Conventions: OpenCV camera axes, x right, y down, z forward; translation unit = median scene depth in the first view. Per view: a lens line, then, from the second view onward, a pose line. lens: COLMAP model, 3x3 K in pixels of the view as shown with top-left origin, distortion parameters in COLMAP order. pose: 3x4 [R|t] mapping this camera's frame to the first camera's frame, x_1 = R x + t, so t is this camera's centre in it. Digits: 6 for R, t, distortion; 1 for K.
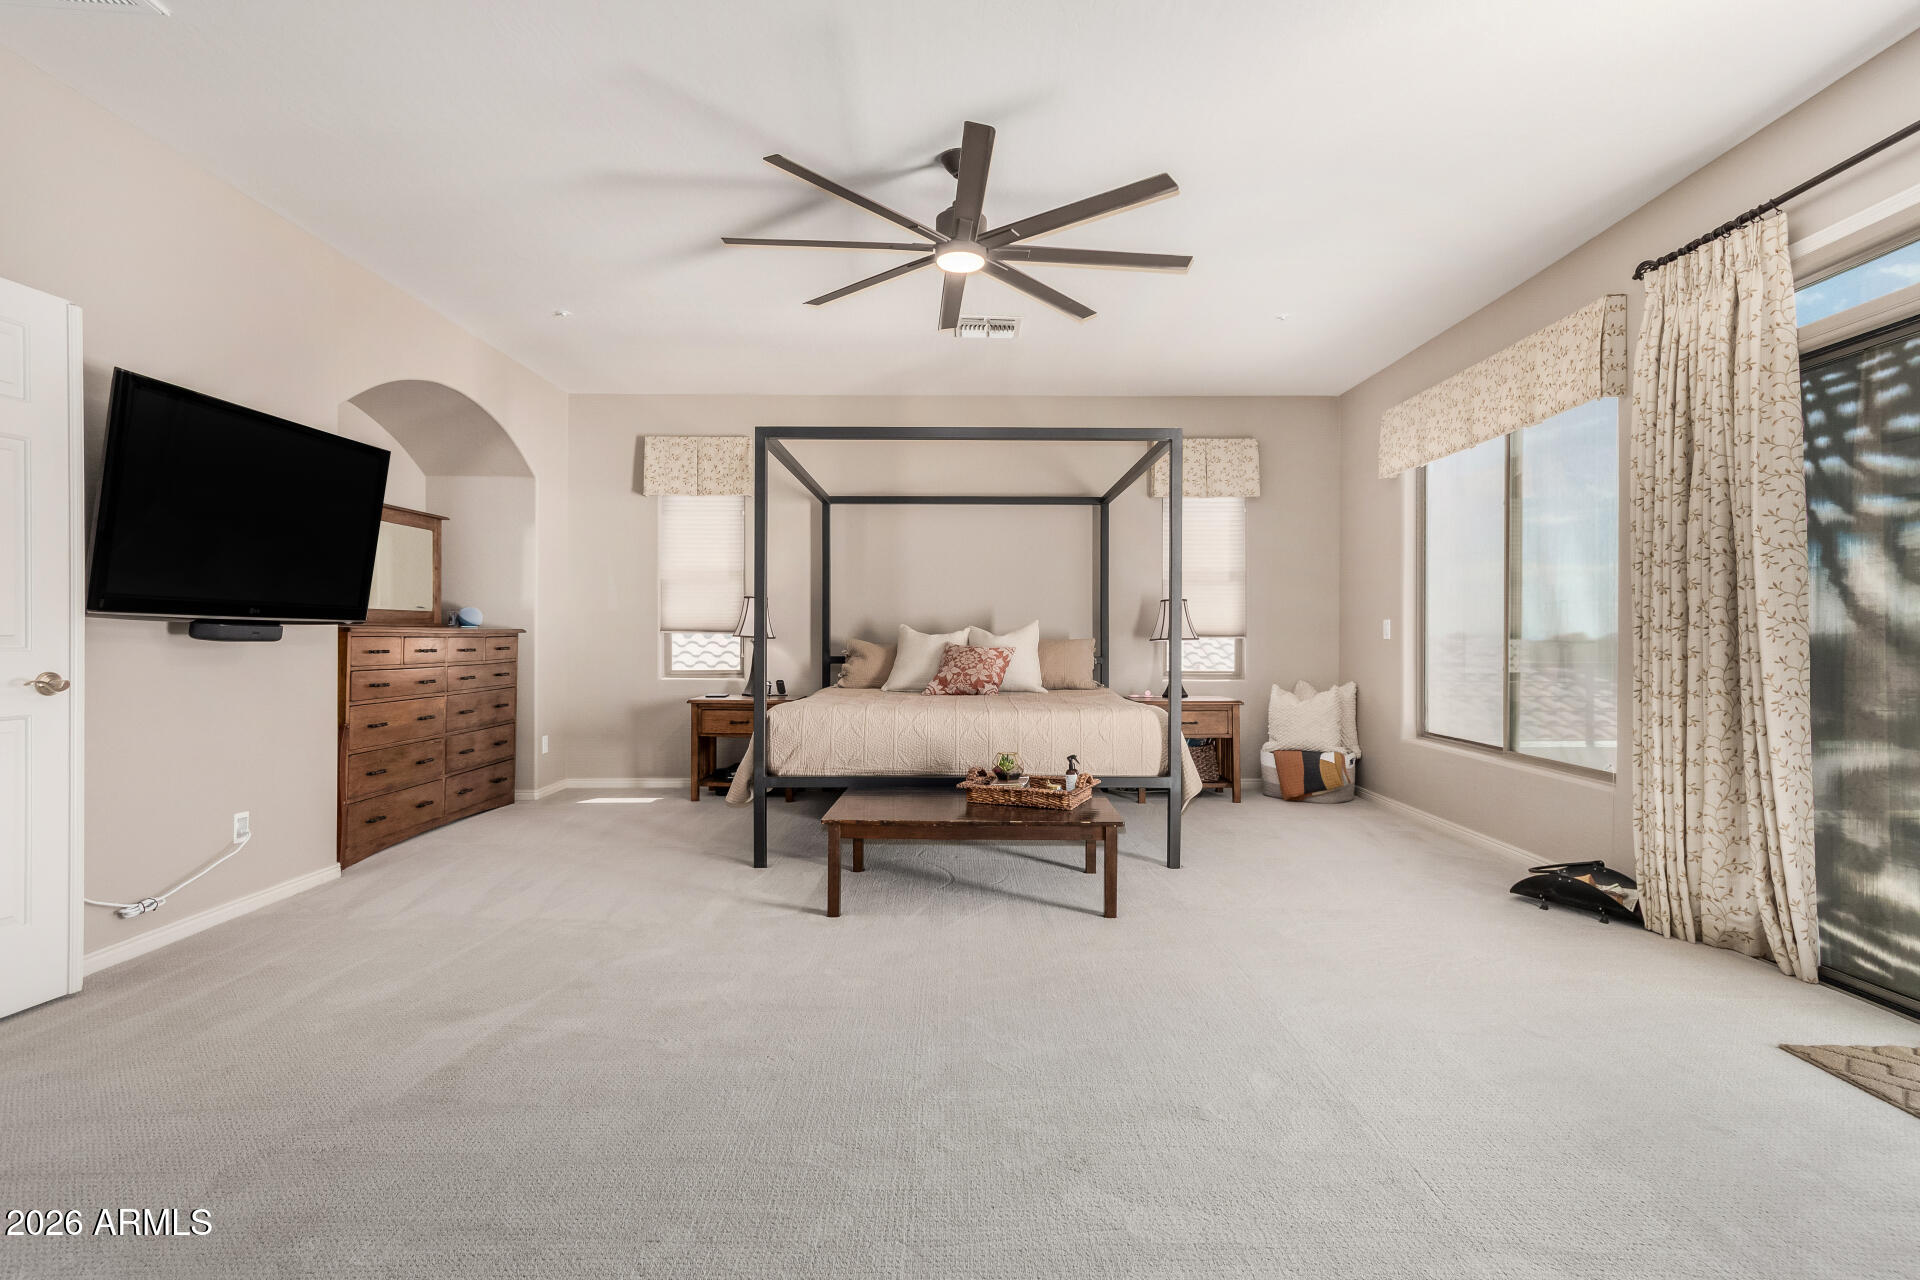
lens RADIAL K [[939.2, 0, 956.9], [0, 939.2, 645.0], [0, 0, 1]] dist [0.005928, 0.001313]
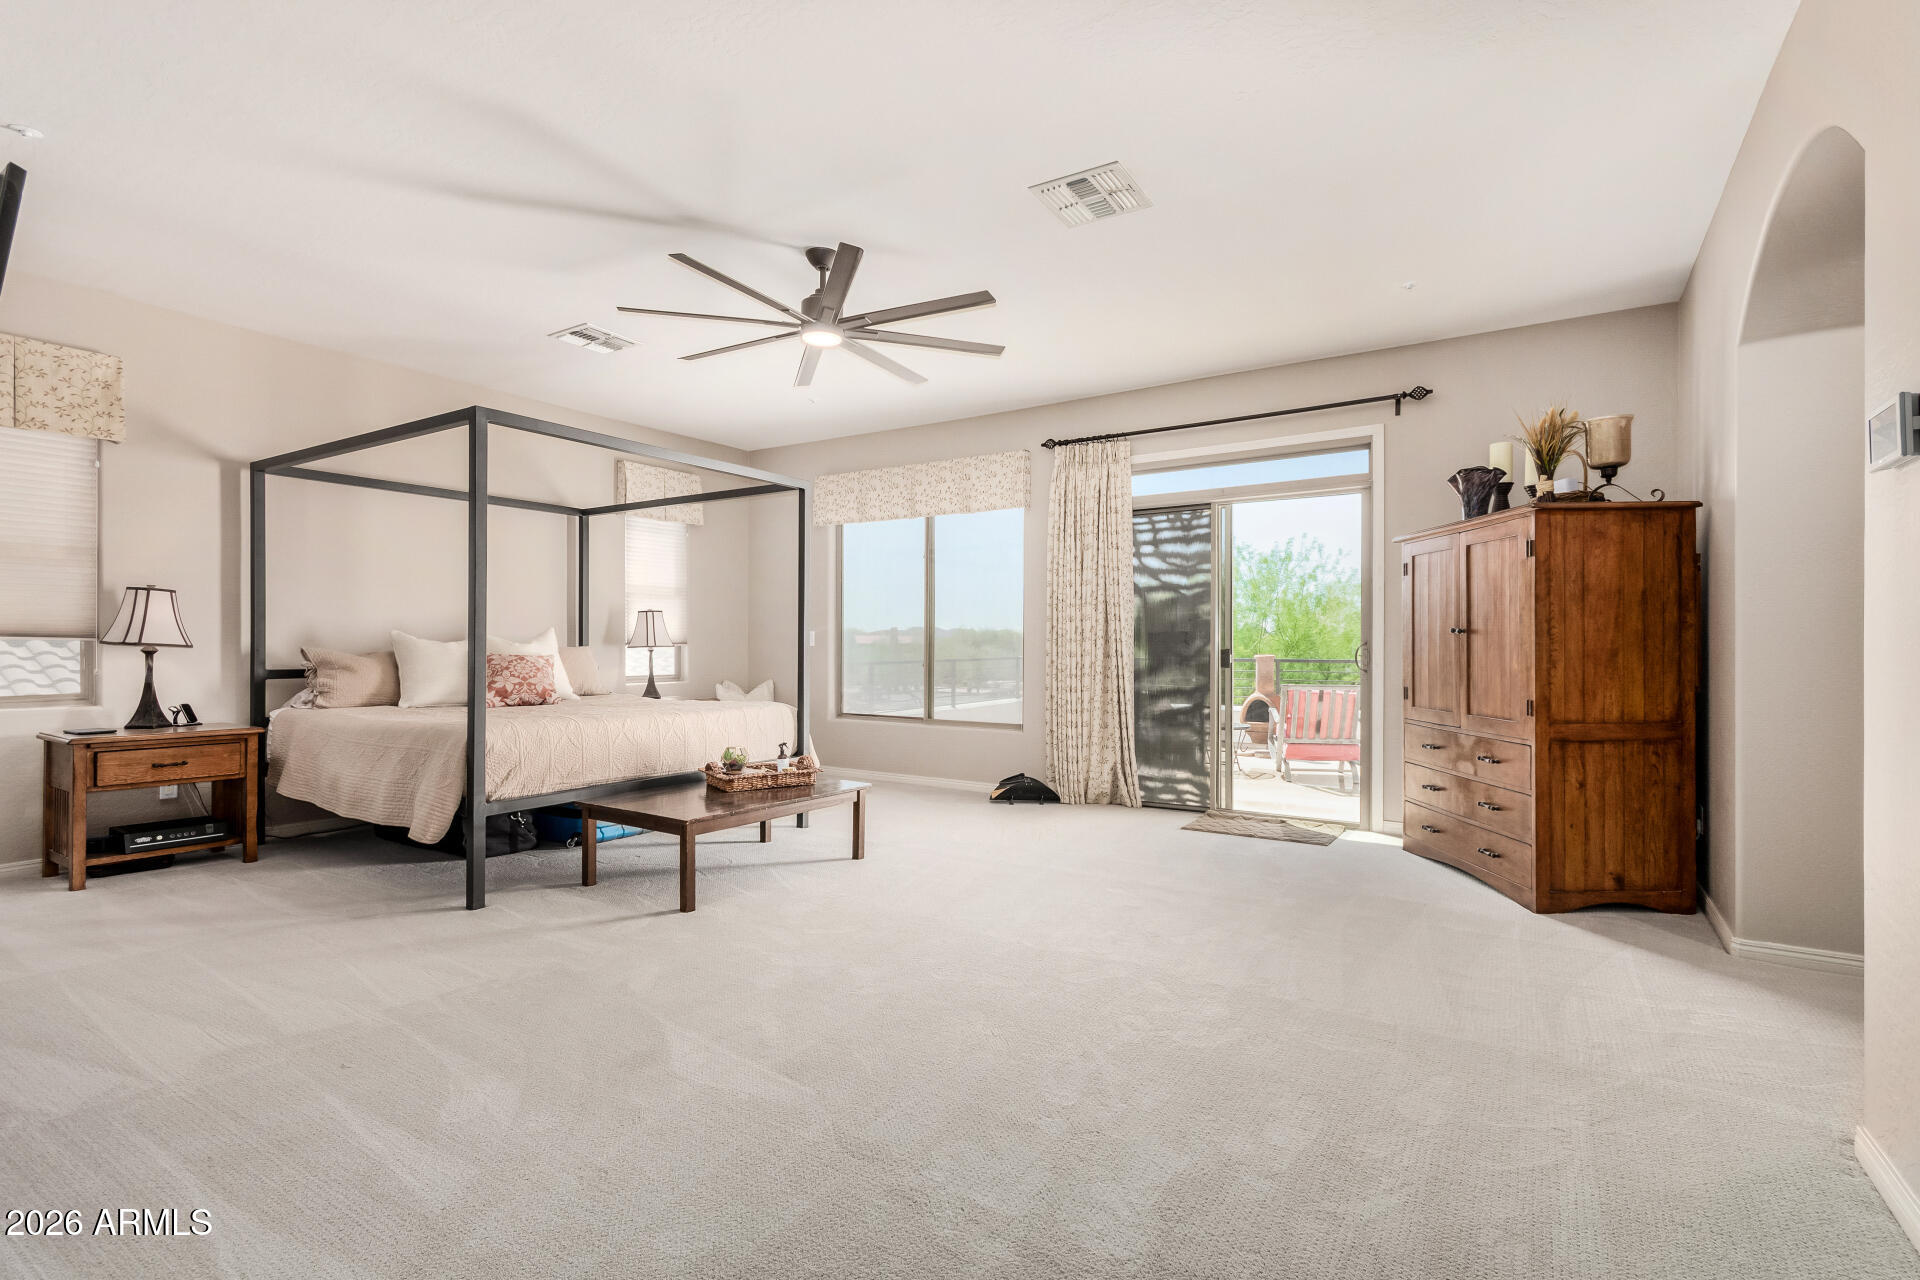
lens RADIAL K [[939.2, 0, 951.2], [0, 939.2, 639.1], [0, 0, 1]] dist [0.005928, 0.001313]
pose [[0.526183, 0.004311, 0.850360, -0.719321], [0.008012, 0.999918, -0.010027, -0.001573], [-0.850334, 0.012089, 0.526105, 0.162691]]
